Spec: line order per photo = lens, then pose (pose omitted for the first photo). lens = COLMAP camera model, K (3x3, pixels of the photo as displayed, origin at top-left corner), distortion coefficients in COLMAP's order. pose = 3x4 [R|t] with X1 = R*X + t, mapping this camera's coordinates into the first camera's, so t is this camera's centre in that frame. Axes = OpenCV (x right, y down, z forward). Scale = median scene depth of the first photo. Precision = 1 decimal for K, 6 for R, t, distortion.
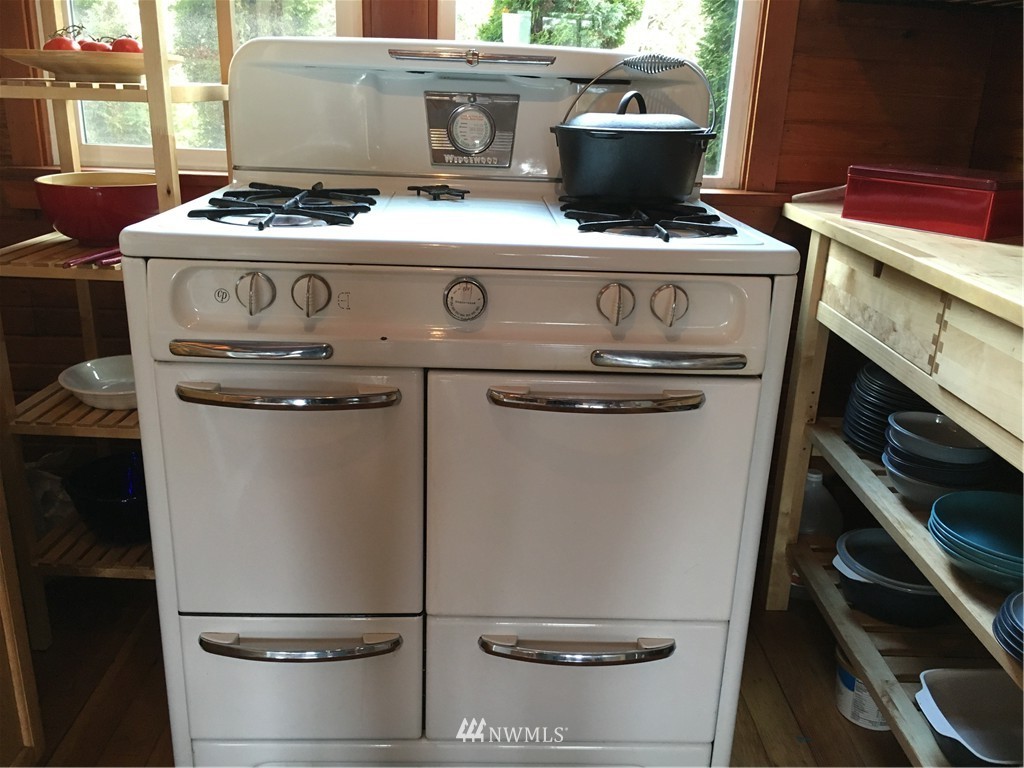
lens RADIAL K [[860.8, 0, 512.0], [0, 860.8, 384.0], [0, 0, 1]] dist [0.092866, -0.130786]
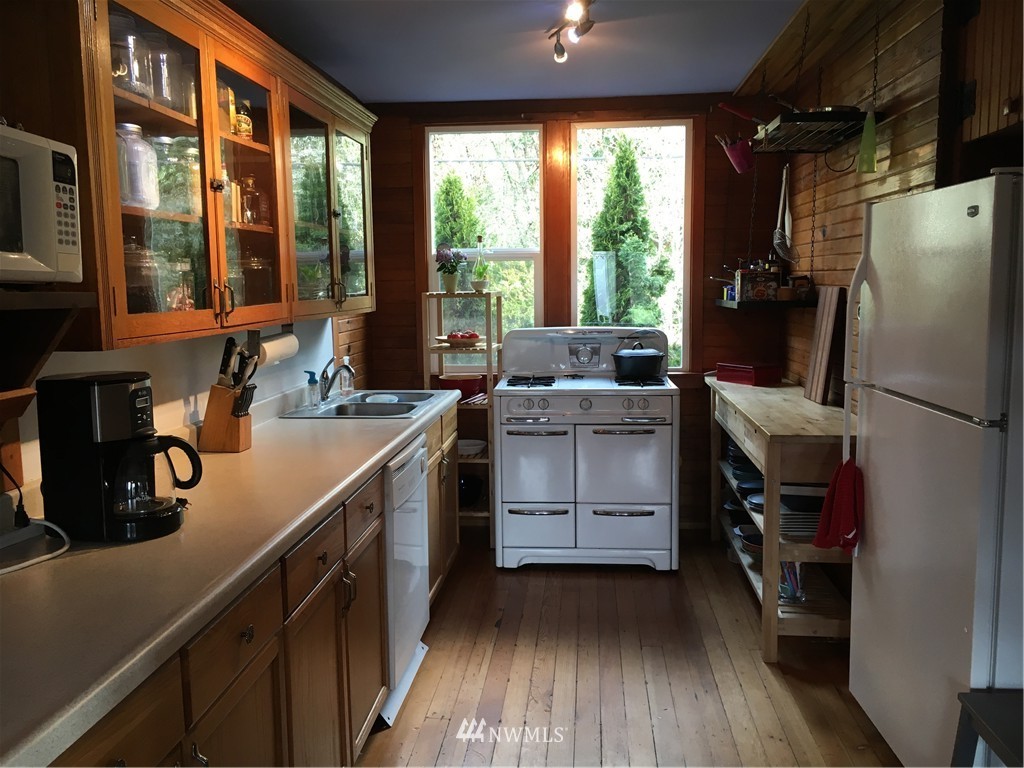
lens RADIAL K [[860.8, 0, 512.0], [0, 860.8, 384.0], [0, 0, 1]] dist [0.092866, -0.130786]
pose [[0.992319, -0.036448, -0.118212, 0.061742], [0.010212, 0.976483, -0.215352, 0.521162], [0.123281, 0.212490, 0.969355, -2.250453]]
